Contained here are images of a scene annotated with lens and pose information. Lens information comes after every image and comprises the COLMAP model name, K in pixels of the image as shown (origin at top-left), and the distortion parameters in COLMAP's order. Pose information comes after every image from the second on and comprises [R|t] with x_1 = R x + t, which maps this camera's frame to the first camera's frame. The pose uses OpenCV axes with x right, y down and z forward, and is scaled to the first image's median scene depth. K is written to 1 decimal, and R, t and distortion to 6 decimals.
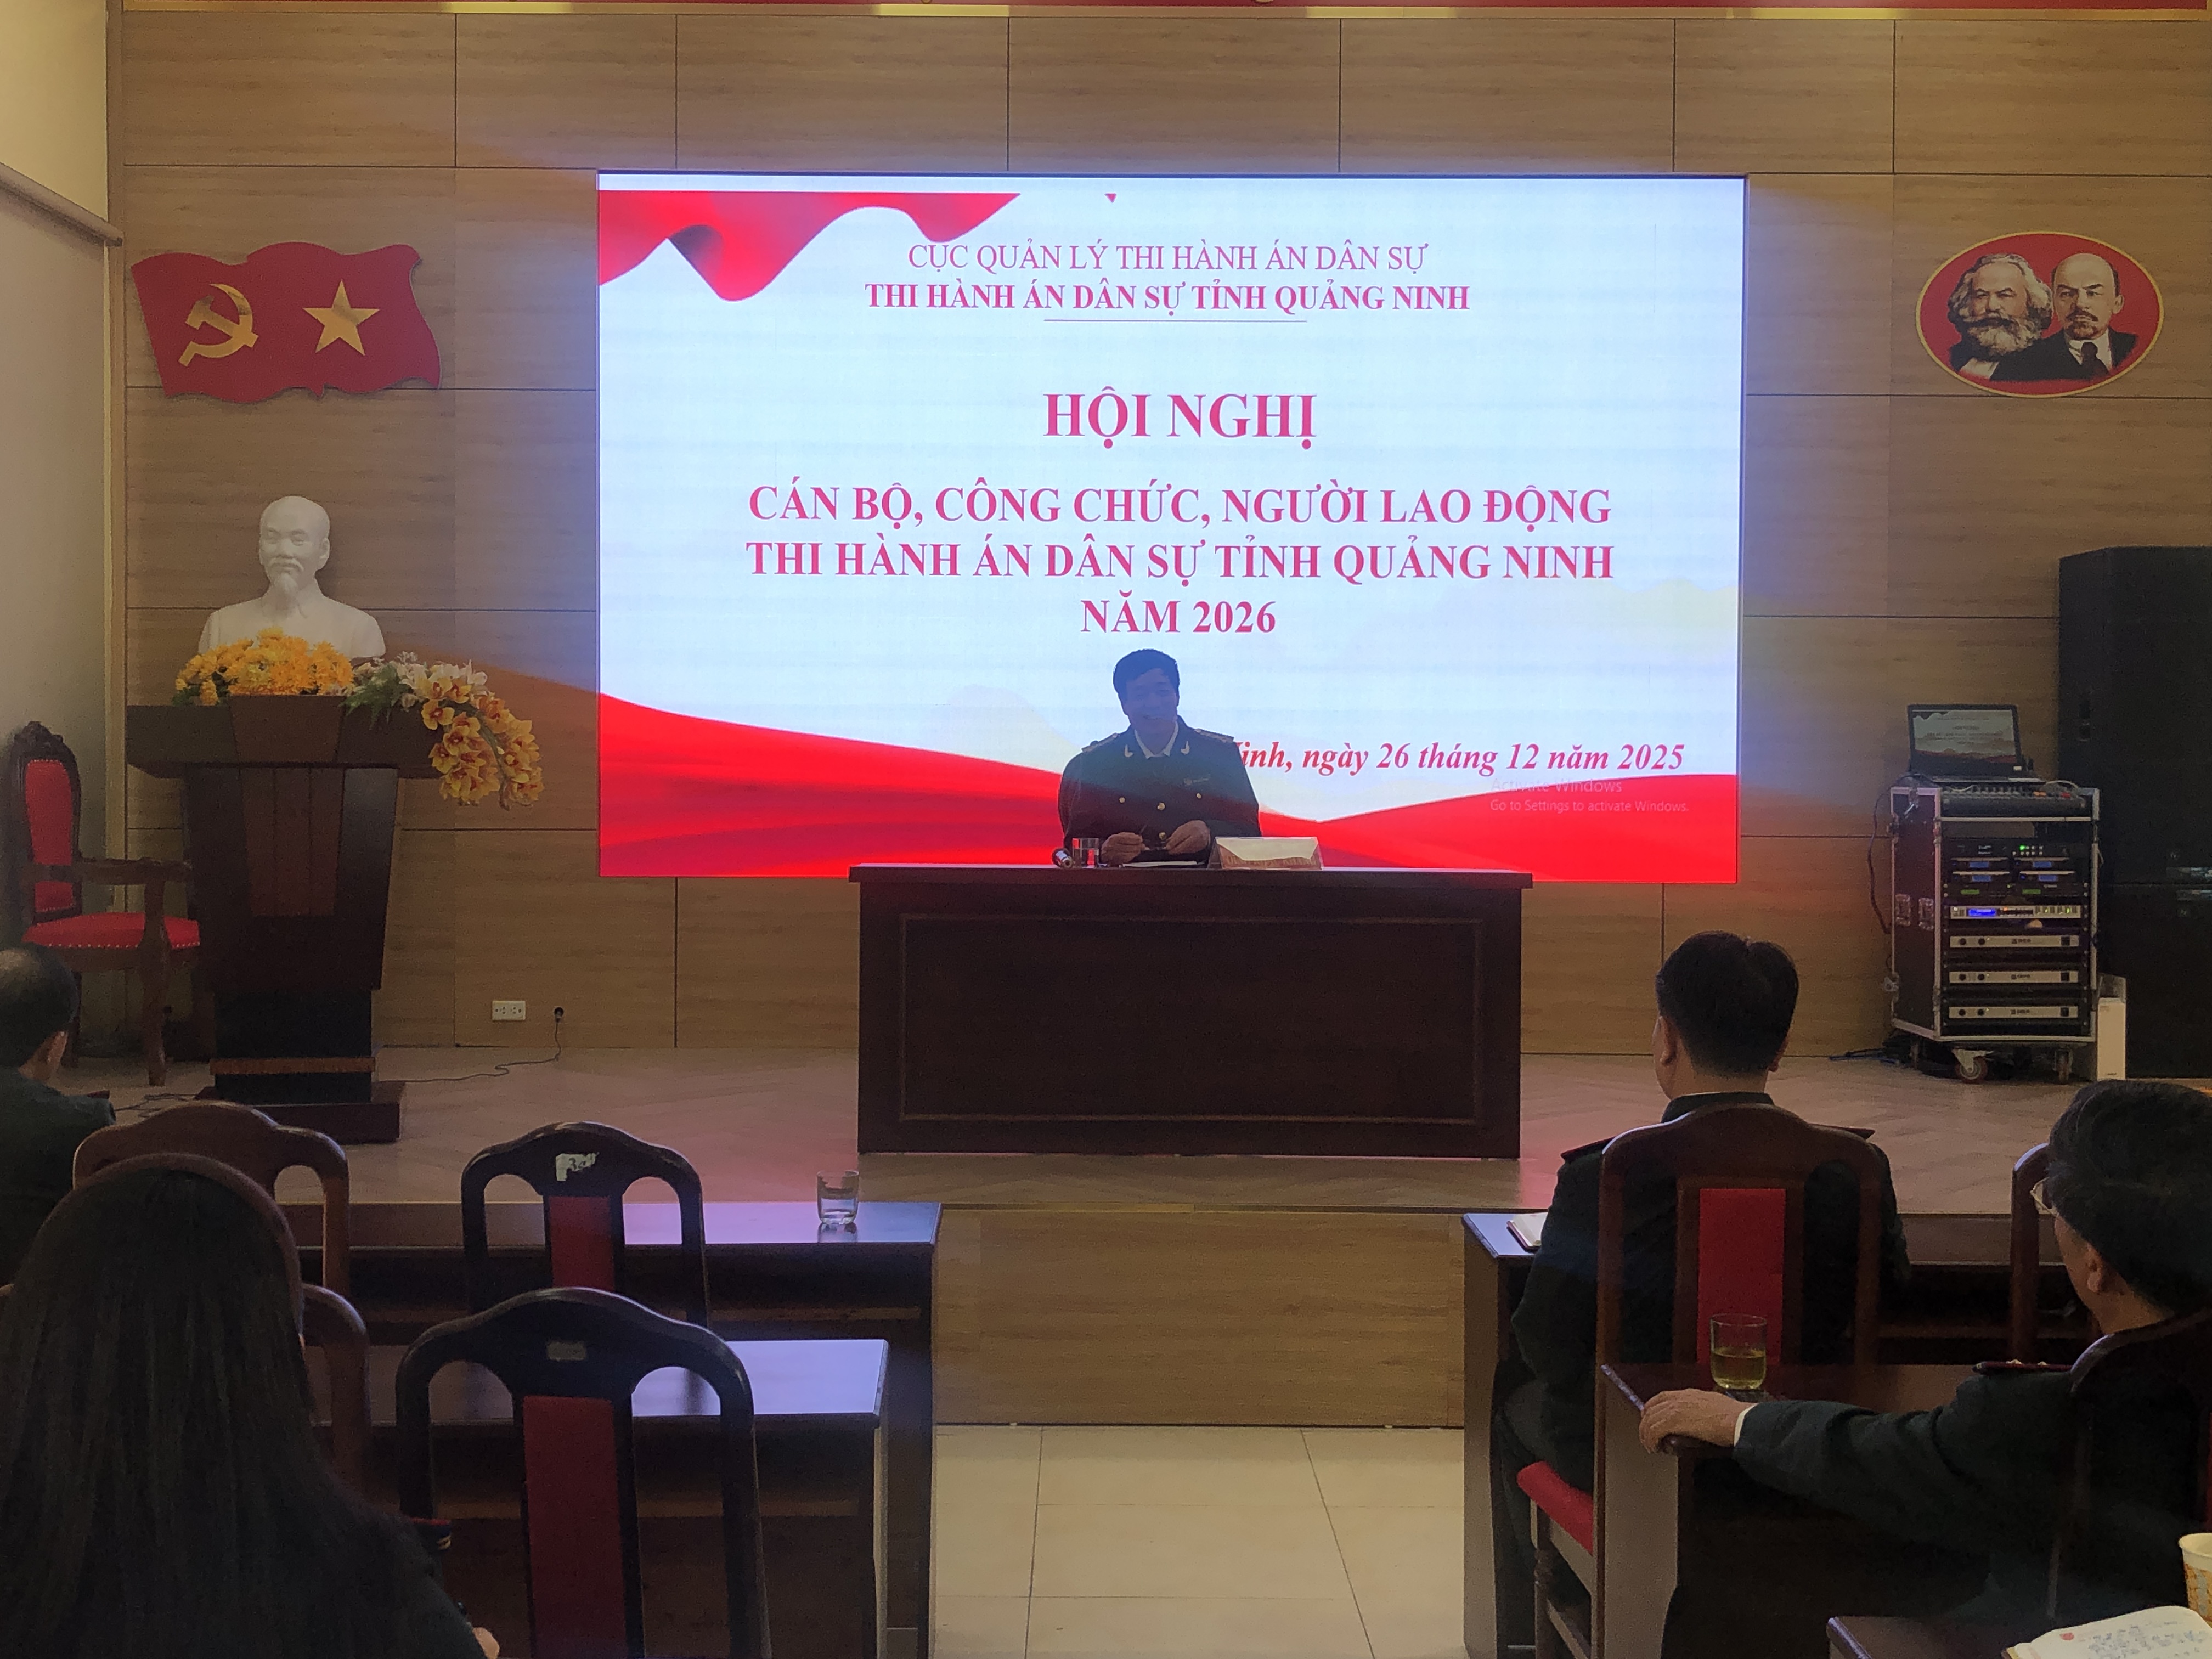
lens RADIAL K [[2532.8, 0, 1089.3], [0, 2532.8, 805.3], [0, 0, 1]] dist [0.013331, 0.000000]
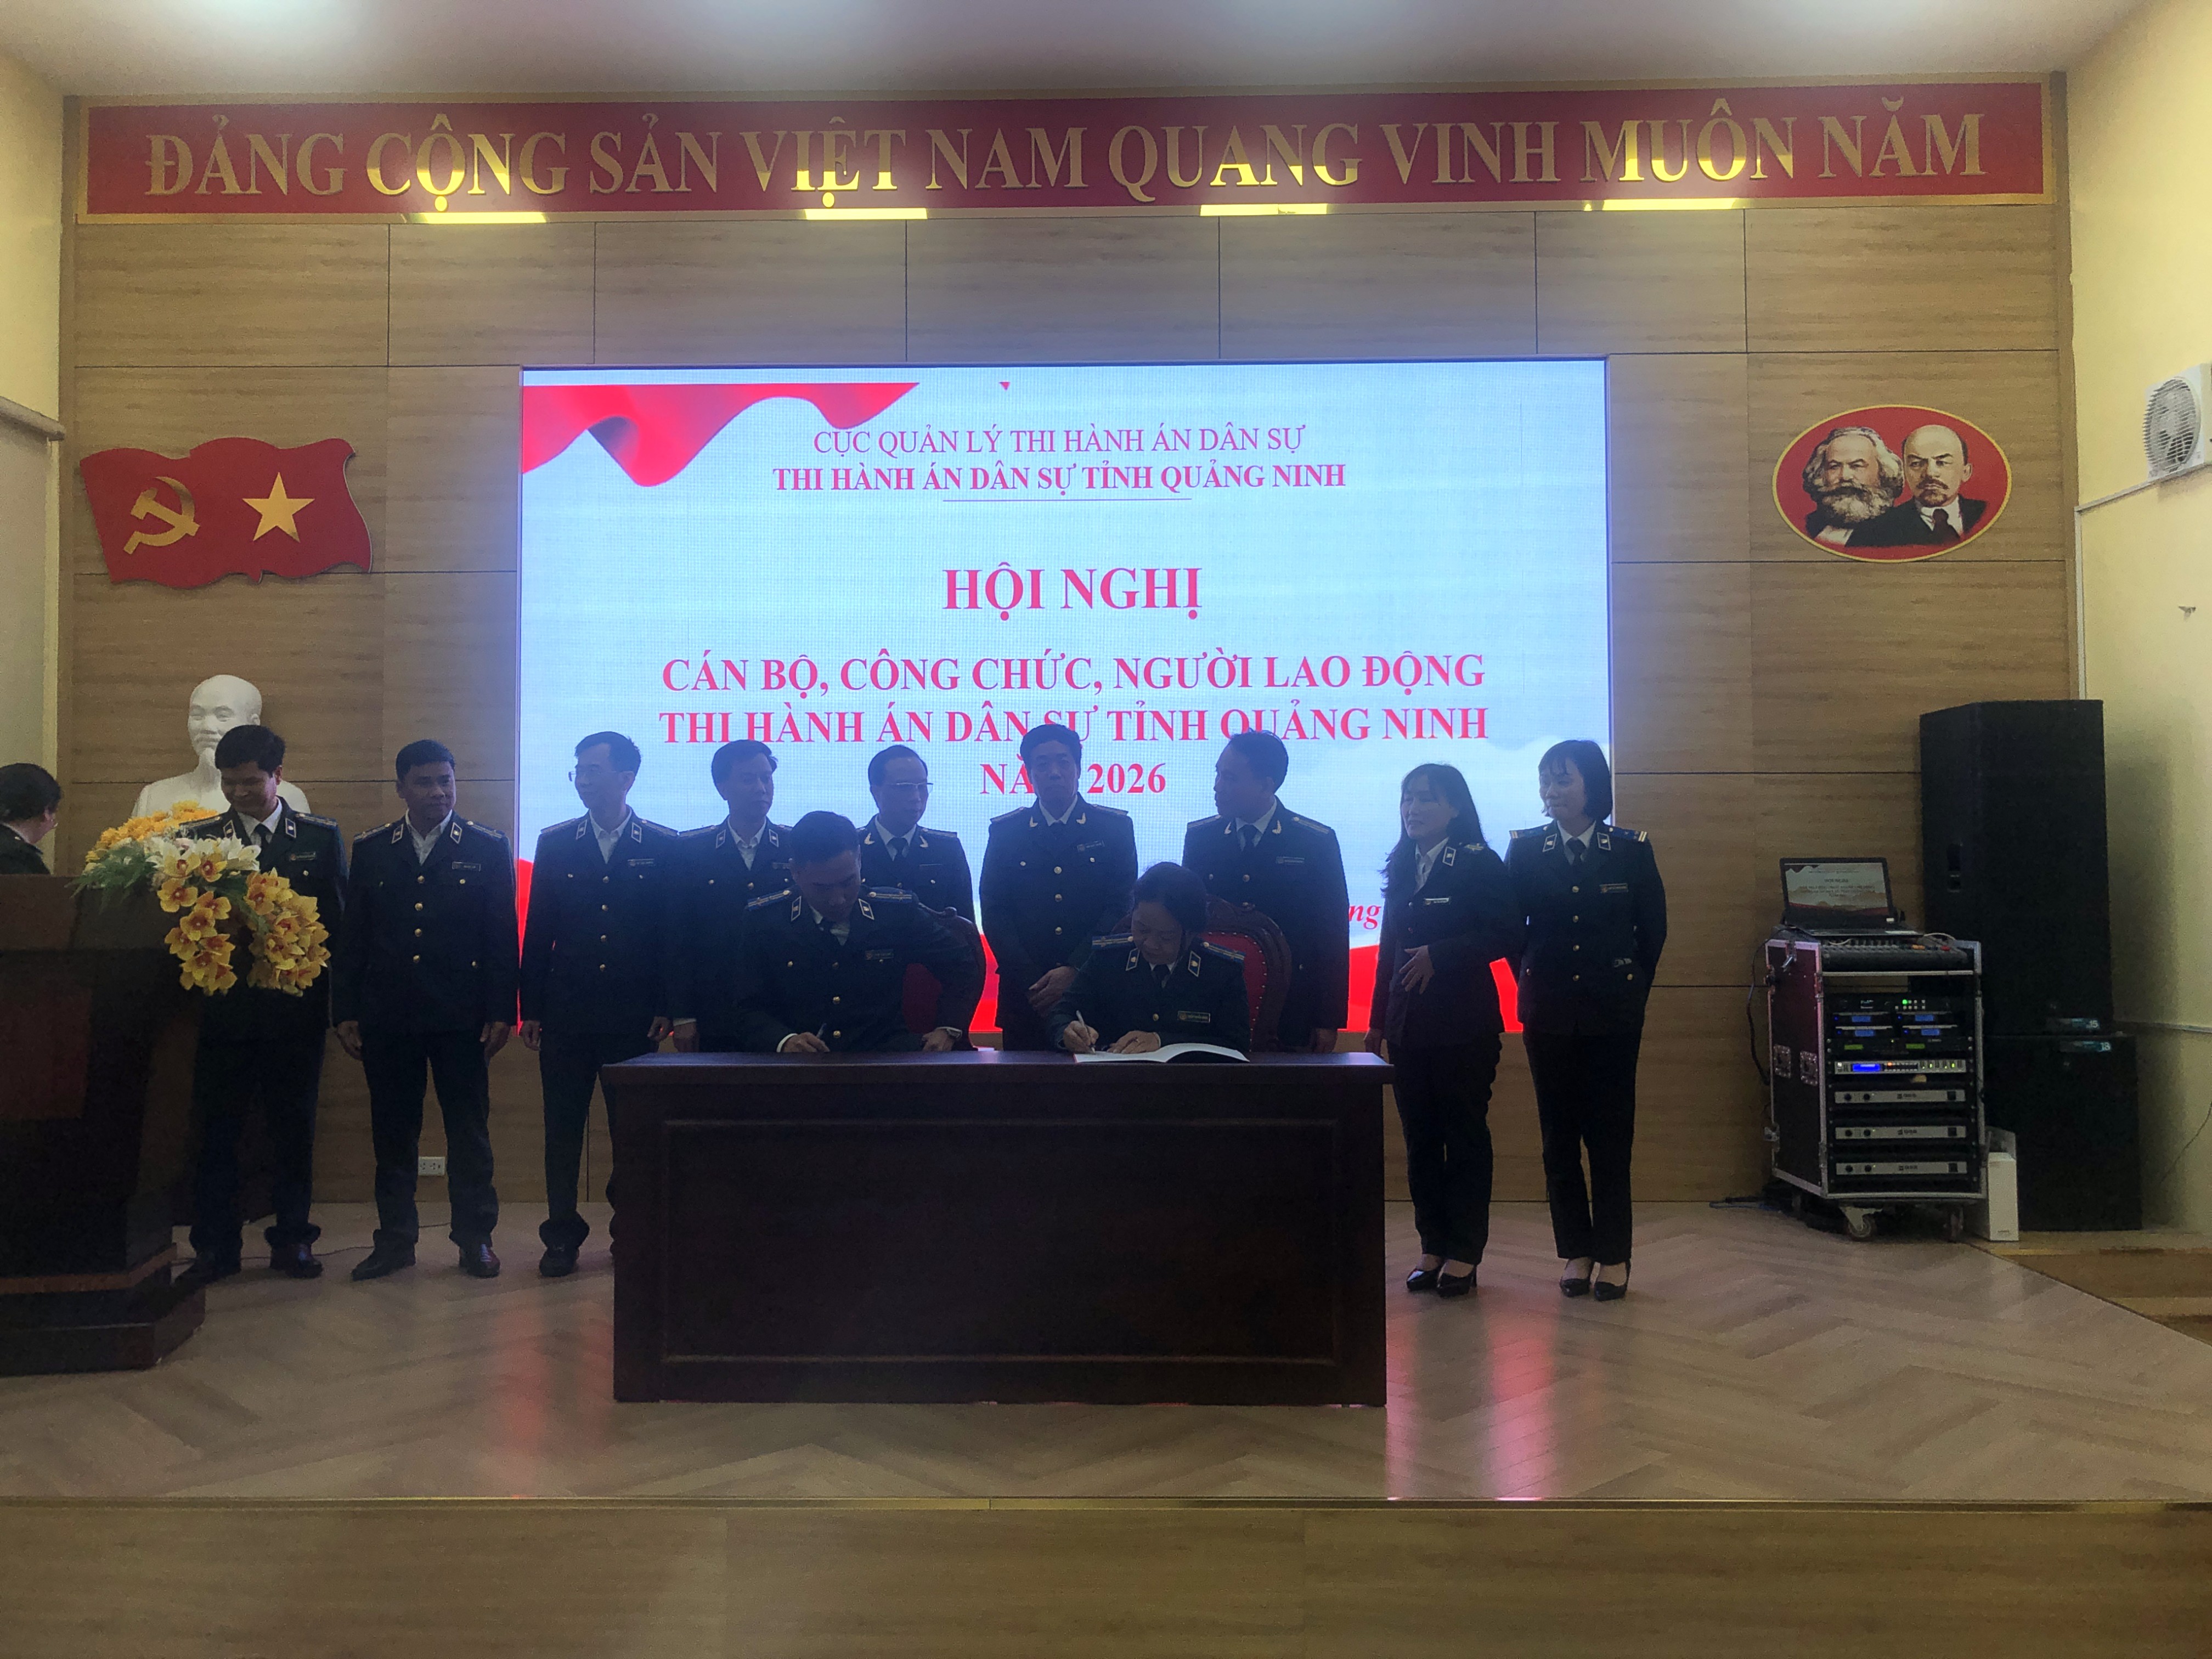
lens RADIAL K [[1788.1, 0, 1097.1], [0, 1788.1, 811.5], [0, 0, 1]] dist [0.015389, -0.001052]
pose [[0.999620, -0.010286, -0.025576, 0.064437], [0.008814, 0.998335, -0.057007, -0.018720], [0.026119, 0.056760, 0.998046, 0.262506]]
